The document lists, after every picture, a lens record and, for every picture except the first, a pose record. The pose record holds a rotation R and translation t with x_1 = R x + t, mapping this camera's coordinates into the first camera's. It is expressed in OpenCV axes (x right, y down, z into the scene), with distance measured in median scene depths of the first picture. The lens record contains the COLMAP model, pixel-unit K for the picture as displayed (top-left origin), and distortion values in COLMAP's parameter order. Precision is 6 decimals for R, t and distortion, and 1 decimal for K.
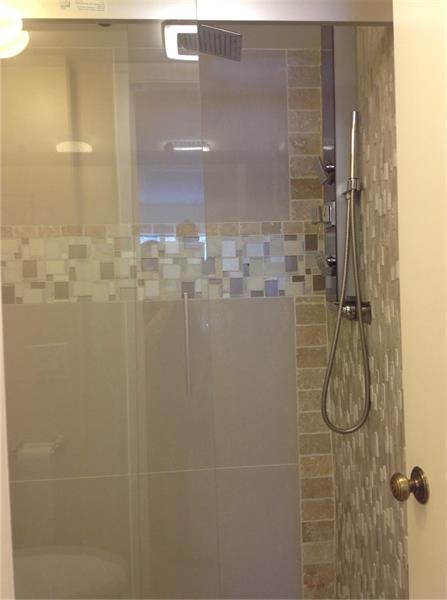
lens RADIAL K [[568.2, 0, 220.3], [0, 568.2, 302.0], [0, 0, 1]] dist [0.089661, 0.000000]
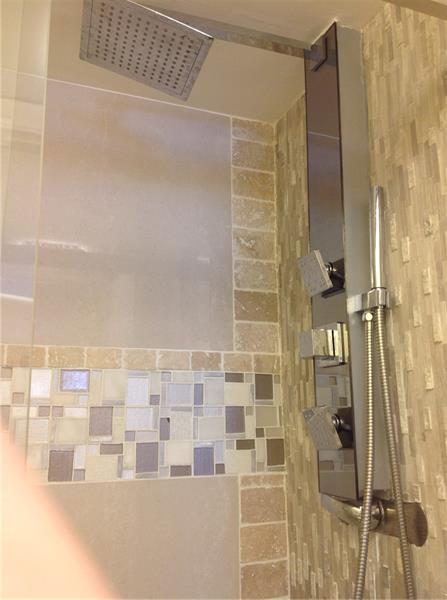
lens RADIAL K [[568.2, 0, 228.9], [0, 568.2, 296.7], [0, 0, 1]] dist [0.089661, 0.000000]
pose [[0.956107, 0.082250, 0.281239, -0.071932], [-0.011736, 0.969775, -0.243717, -0.045964], [-0.292784, 0.229719, 0.928174, 0.389809]]
